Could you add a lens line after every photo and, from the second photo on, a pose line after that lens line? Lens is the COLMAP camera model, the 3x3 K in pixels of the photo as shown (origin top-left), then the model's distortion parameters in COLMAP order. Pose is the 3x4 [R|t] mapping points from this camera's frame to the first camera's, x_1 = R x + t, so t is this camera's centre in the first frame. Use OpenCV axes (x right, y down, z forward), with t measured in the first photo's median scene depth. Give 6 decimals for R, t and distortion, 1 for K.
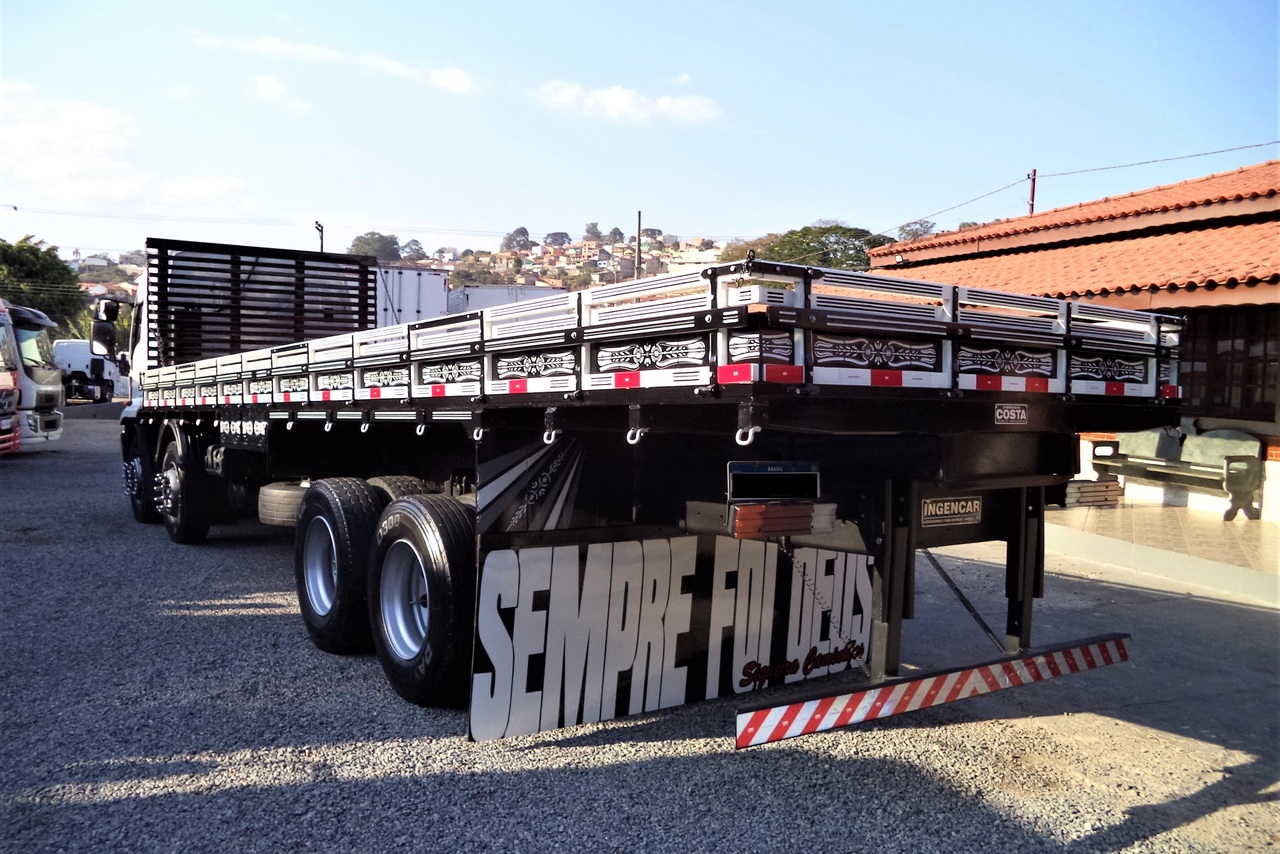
lens RADIAL K [[993.9, 0, 648.7], [0, 993.9, 386.5], [0, 0, 1]] dist [-0.047473, -0.009384]
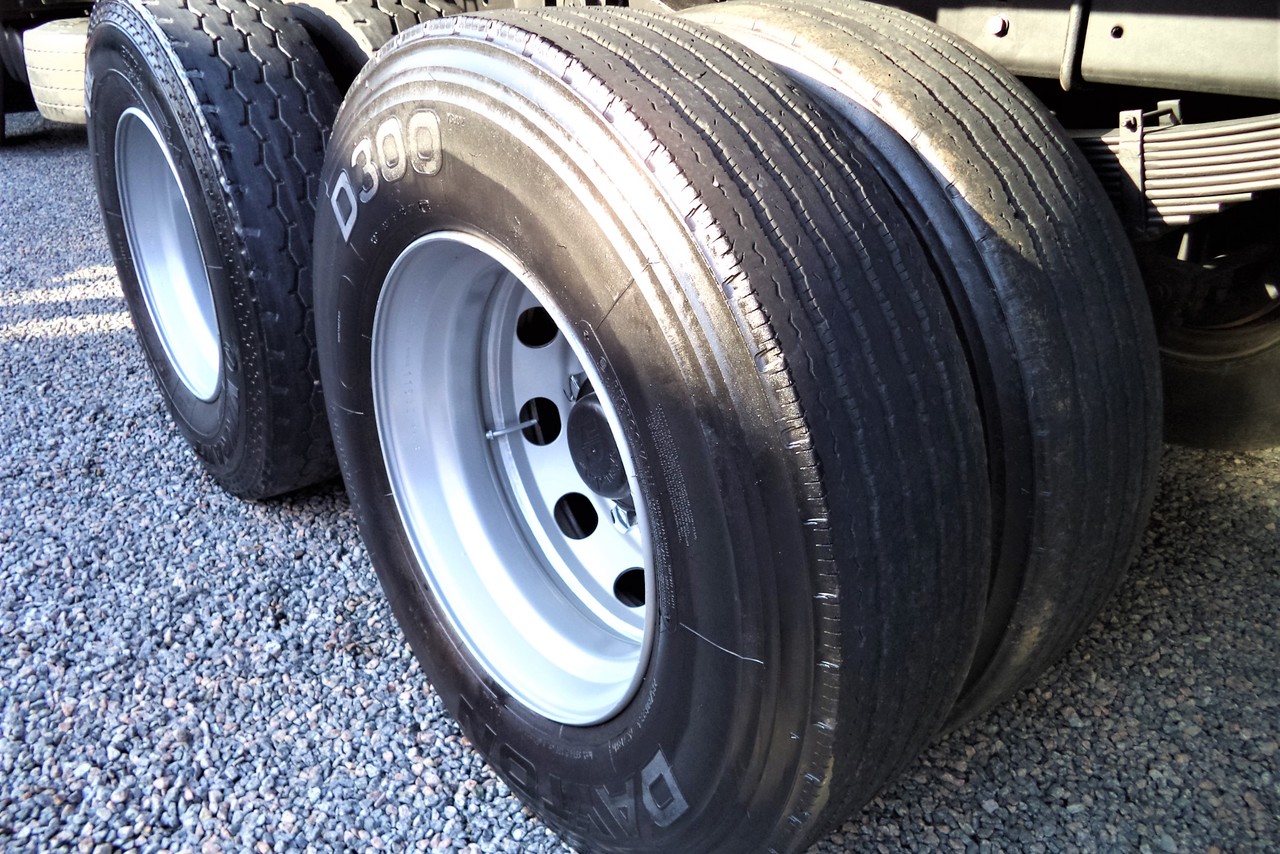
lens RADIAL K [[993.9, 0, 648.7], [0, 993.9, 386.5], [0, 0, 1]] dist [-0.047473, -0.009384]
pose [[0.998336, -0.033406, 0.046996, -0.258852], [0.010043, 0.903350, 0.428787, 0.110723], [-0.056777, -0.427602, 0.902182, 0.935561]]
